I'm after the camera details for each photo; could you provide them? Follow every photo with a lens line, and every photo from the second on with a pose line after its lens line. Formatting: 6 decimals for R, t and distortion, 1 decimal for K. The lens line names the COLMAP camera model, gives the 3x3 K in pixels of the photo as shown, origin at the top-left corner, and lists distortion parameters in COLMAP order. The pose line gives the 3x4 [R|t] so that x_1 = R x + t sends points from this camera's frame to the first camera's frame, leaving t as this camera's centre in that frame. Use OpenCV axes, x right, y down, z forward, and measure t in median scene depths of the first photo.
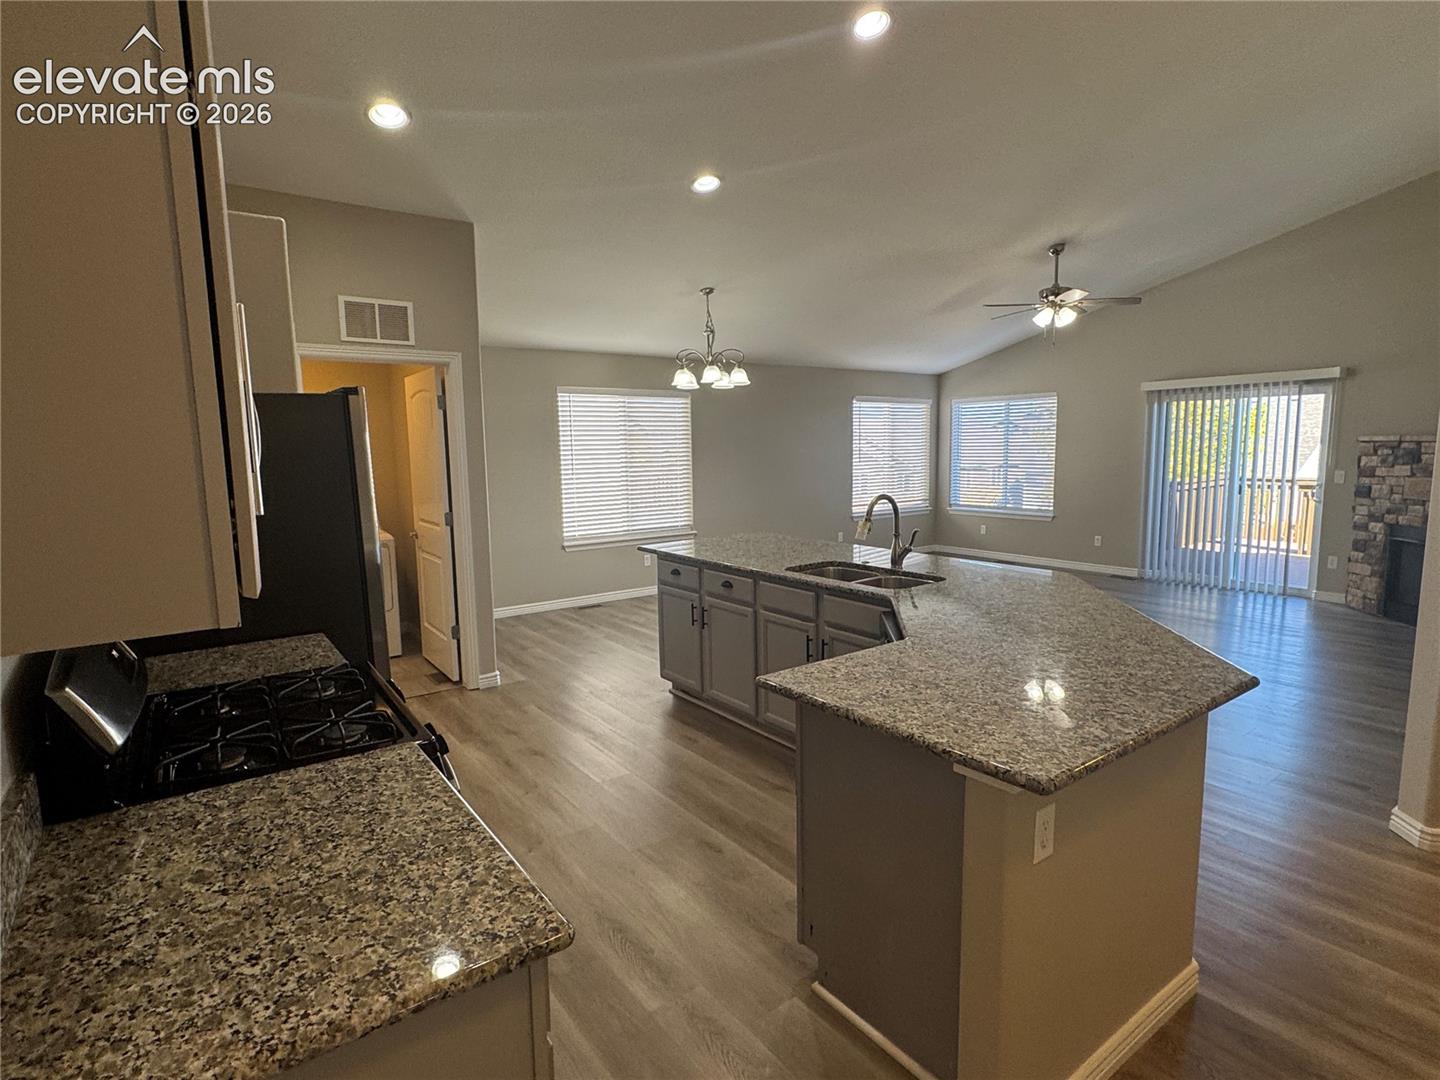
lens RADIAL K [[746.6, 0, 717.7], [0, 746.6, 537.7], [0, 0, 1]] dist [-0.002022, -0.000192]
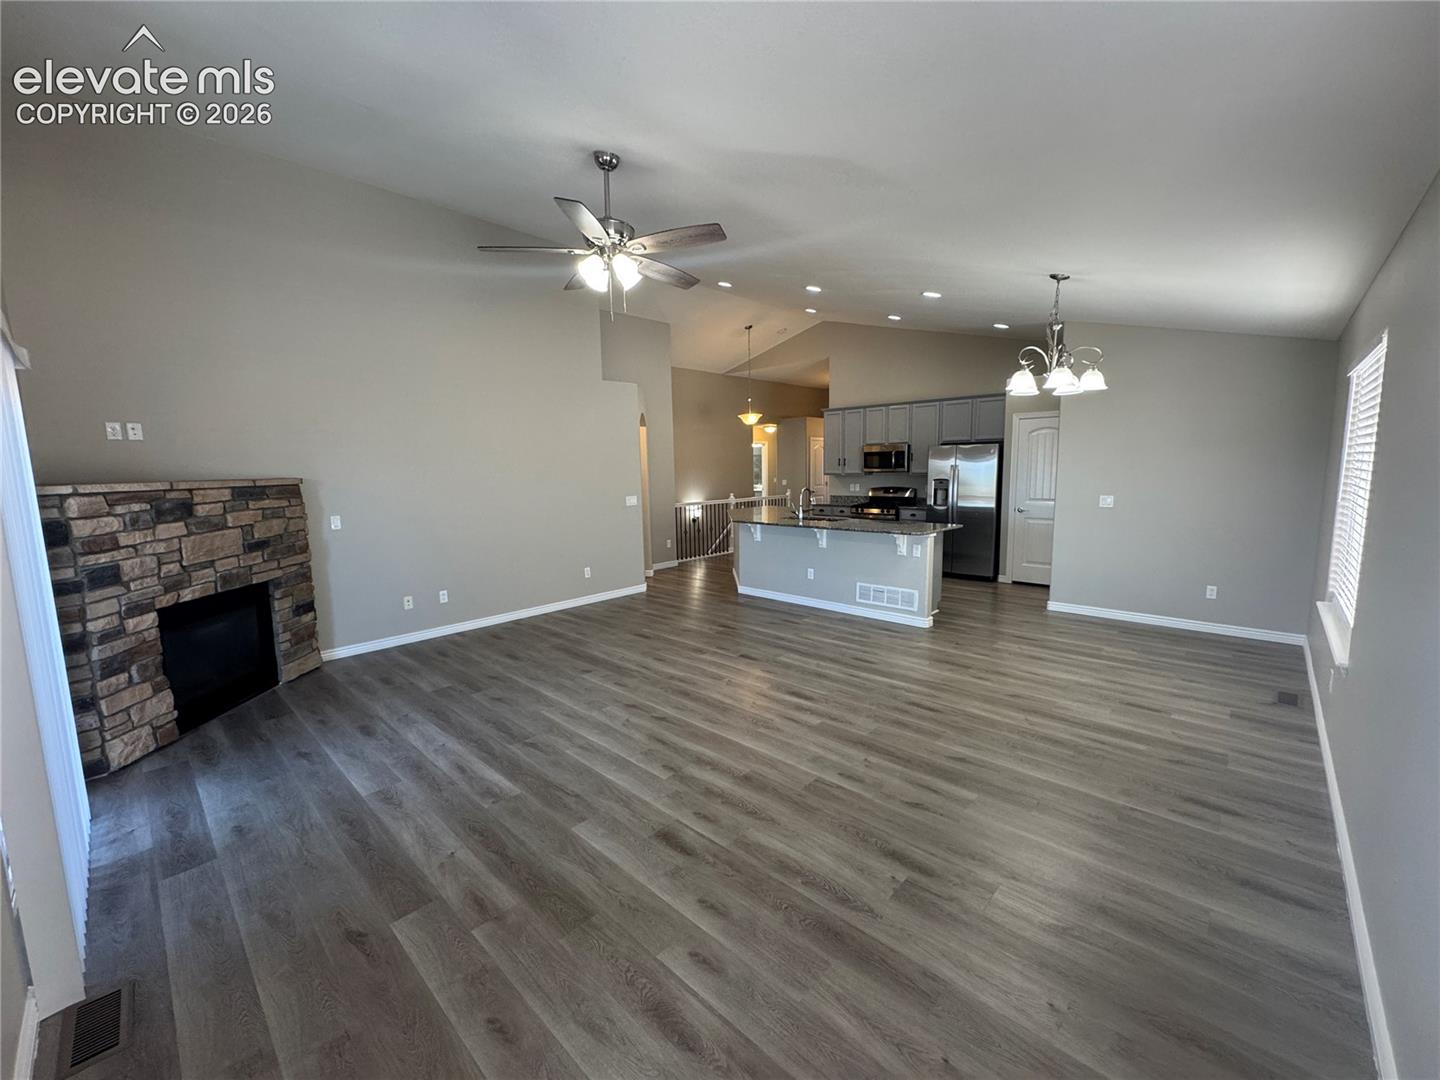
lens RADIAL K [[575.7, 0, 721.9], [0, 575.7, 538.2], [0, 0, 1]] dist [-0.001042, -0.000059]
pose [[-0.981999, 0.056860, -0.180127, 0.475944], [0.010272, 0.968280, 0.249657, -0.209624], [0.188609, 0.243313, -0.951434, 1.581036]]
